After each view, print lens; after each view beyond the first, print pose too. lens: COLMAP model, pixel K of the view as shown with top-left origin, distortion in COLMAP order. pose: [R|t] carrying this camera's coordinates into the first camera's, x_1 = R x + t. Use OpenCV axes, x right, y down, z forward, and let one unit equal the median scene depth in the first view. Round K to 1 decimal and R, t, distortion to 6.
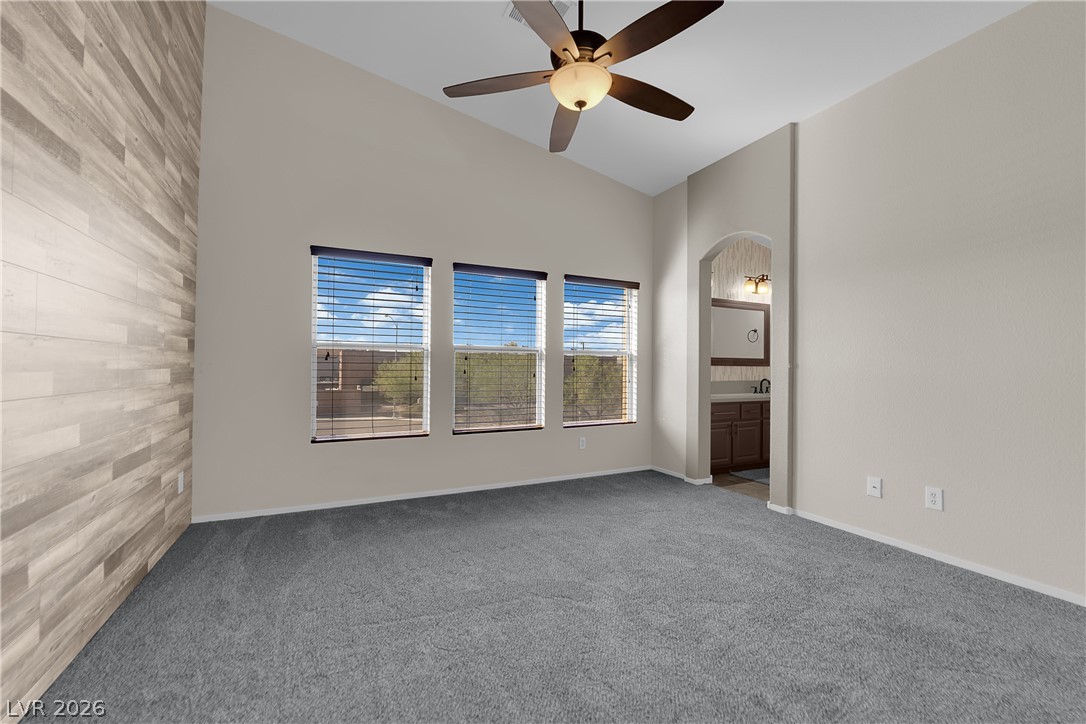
lens RADIAL K [[440.7, 0, 541.7], [0, 440.7, 366.0], [0, 0, 1]] dist [0.000743, 0.000521]
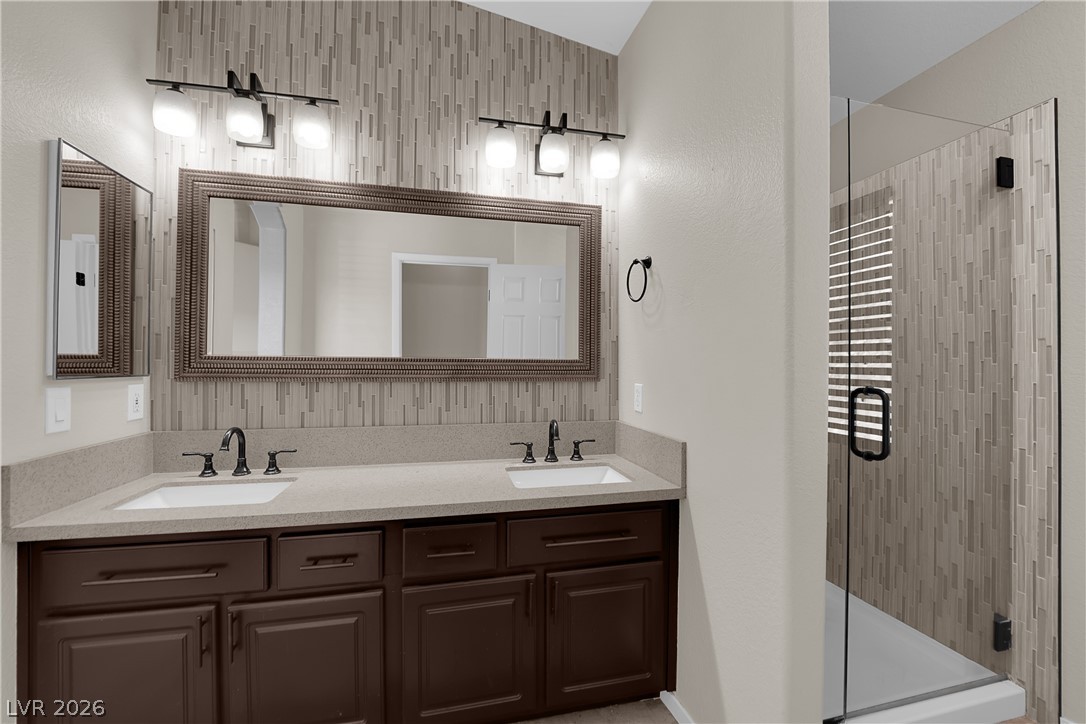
lens RADIAL K [[440.7, 0, 542.7], [0, 440.7, 362.2], [0, 0, 1]] dist [0.000743, 0.000521]
pose [[0.970704, -0.006834, -0.240180, 0.590851], [0.004120, 0.999922, -0.011799, -0.010857], [0.240241, 0.010464, 0.970657, 0.687549]]
